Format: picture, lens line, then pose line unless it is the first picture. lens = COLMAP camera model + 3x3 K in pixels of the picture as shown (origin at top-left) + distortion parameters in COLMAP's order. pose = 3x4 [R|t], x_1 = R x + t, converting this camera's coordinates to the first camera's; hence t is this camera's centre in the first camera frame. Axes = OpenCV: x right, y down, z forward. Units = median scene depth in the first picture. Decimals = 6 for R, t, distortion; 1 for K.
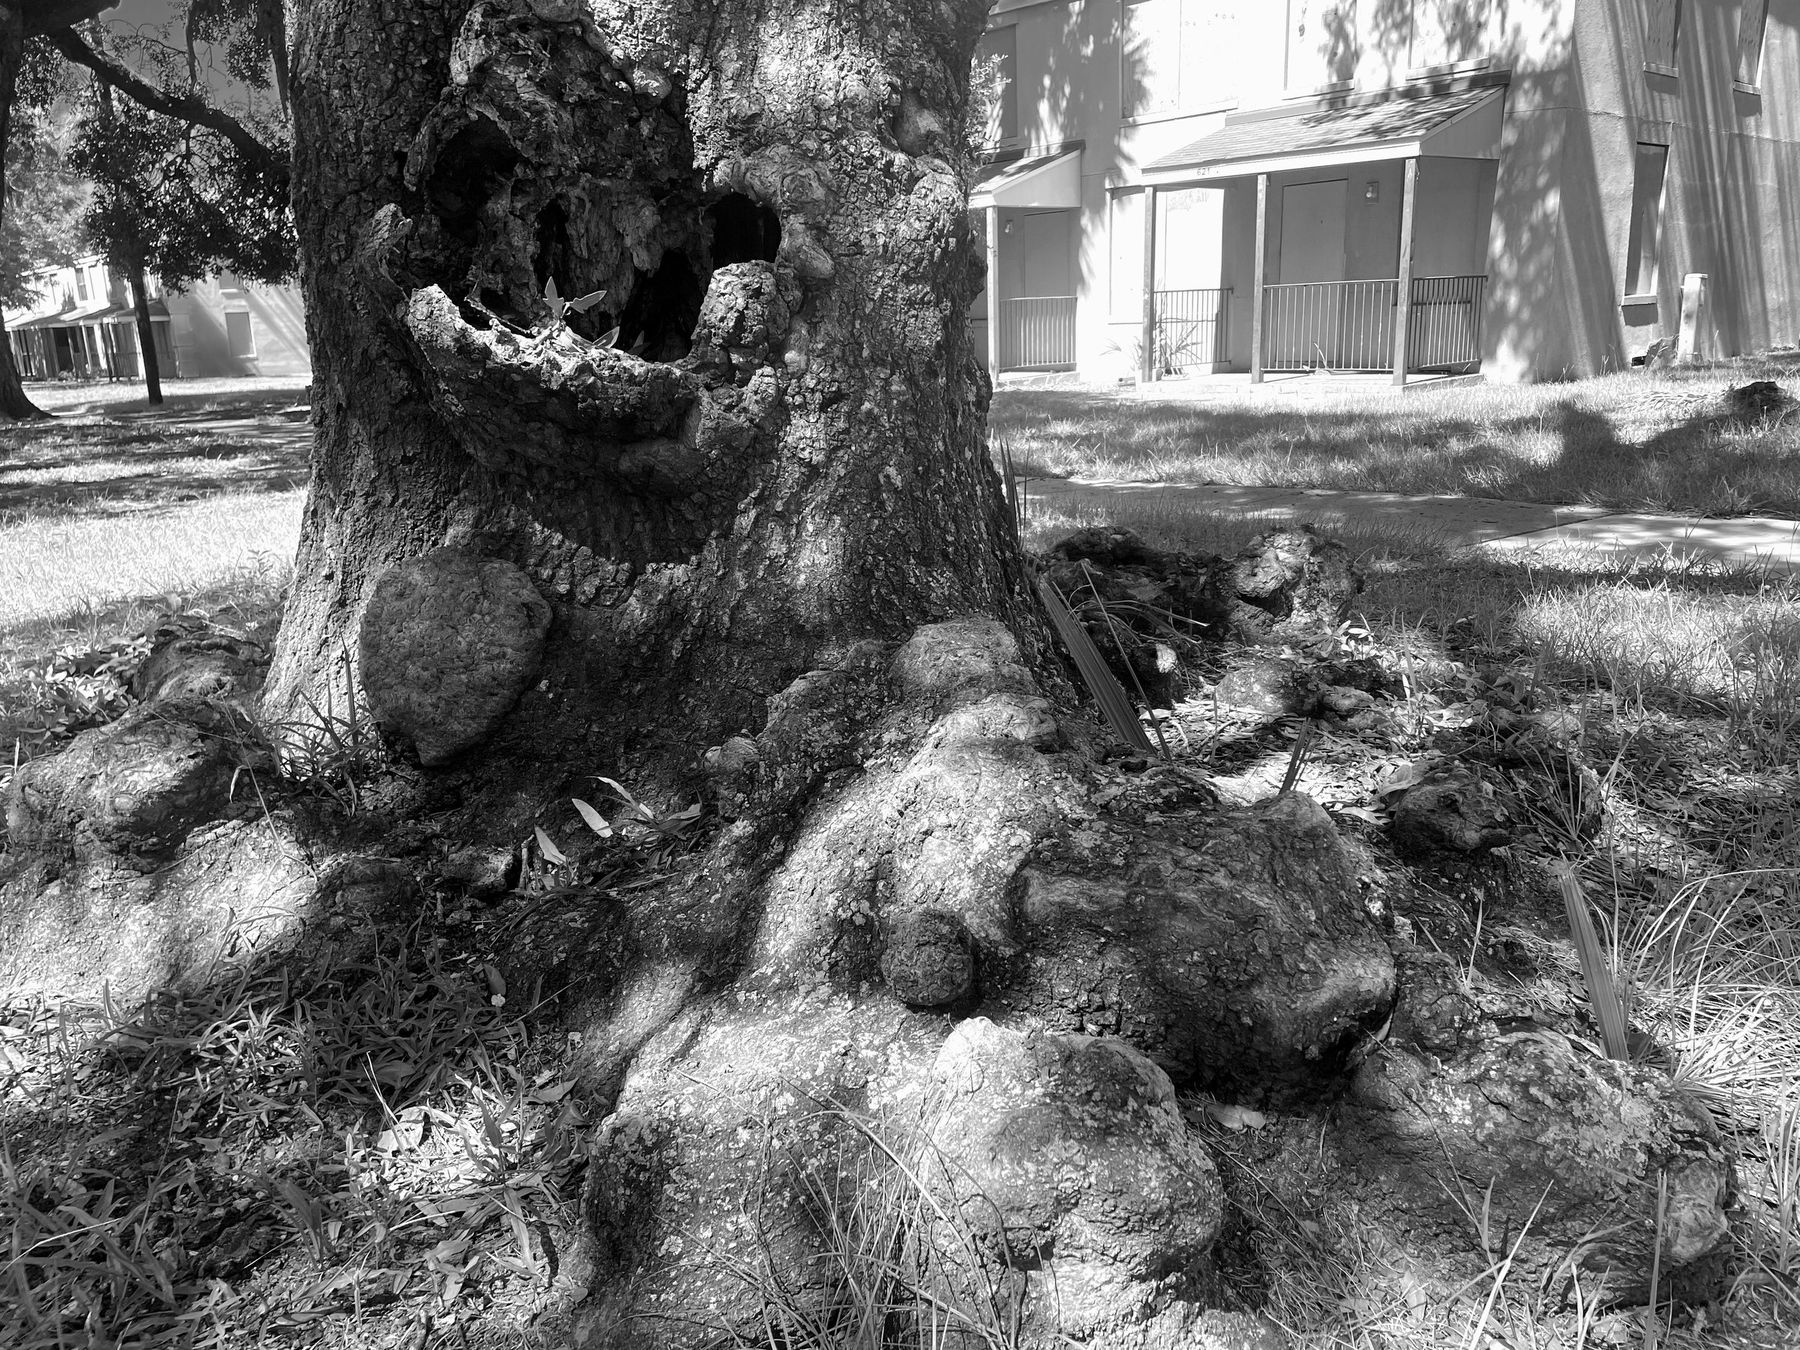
lens RADIAL K [[1474.3, 0, 887.9], [0, 1474.3, 682.6], [0, 0, 1]] dist [0.114239, -0.194151]
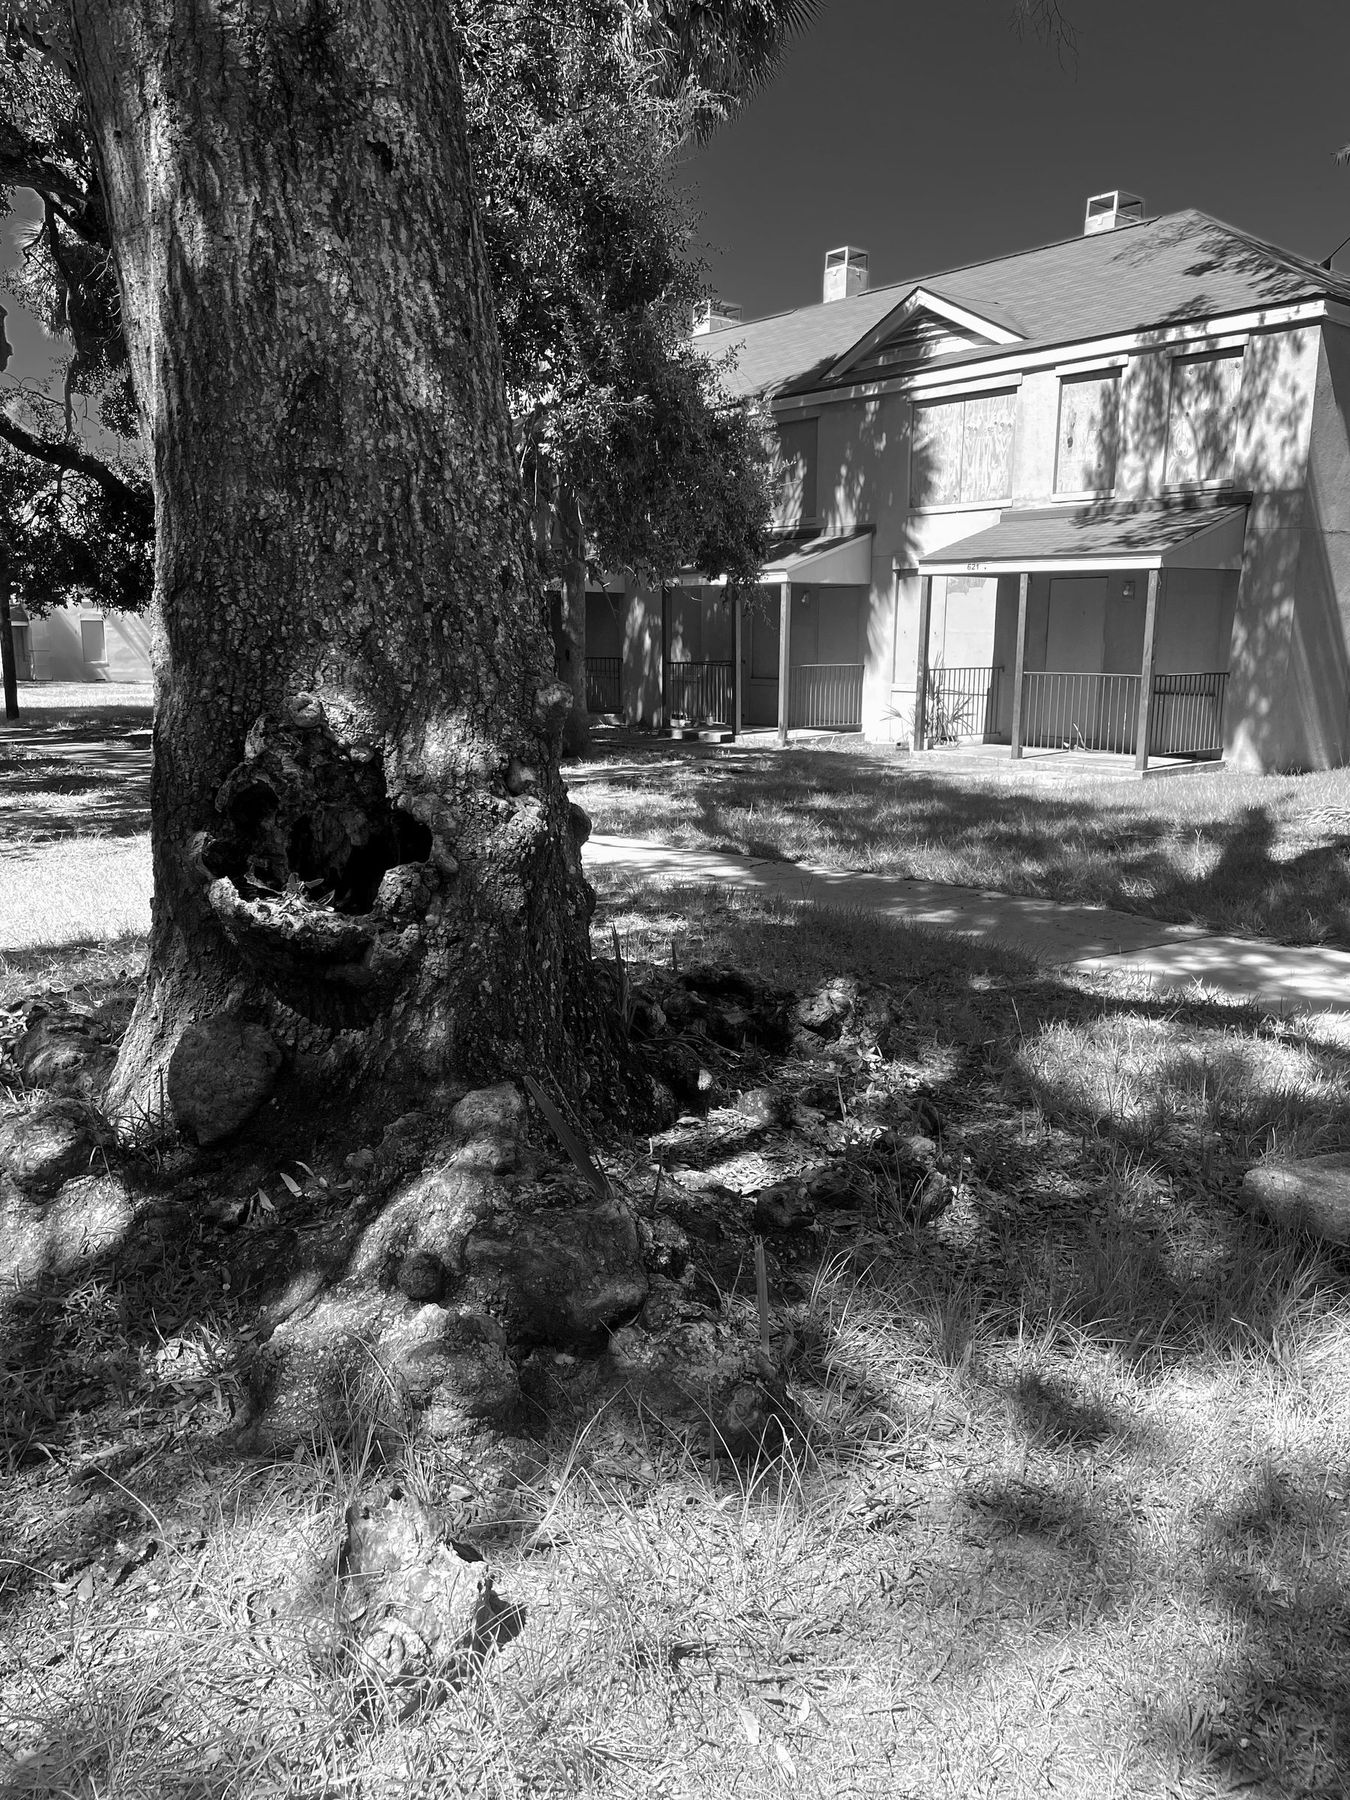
lens RADIAL K [[1474.3, 0, 675.0], [0, 1474.3, 900.0], [0, 0, 1]] dist [0.114239, -0.194151]
pose [[0.998560, 0.047545, -0.024857, 0.229624], [-0.049035, 0.996795, -0.063209, -0.126545], [0.021772, 0.064337, 0.997691, -0.627348]]
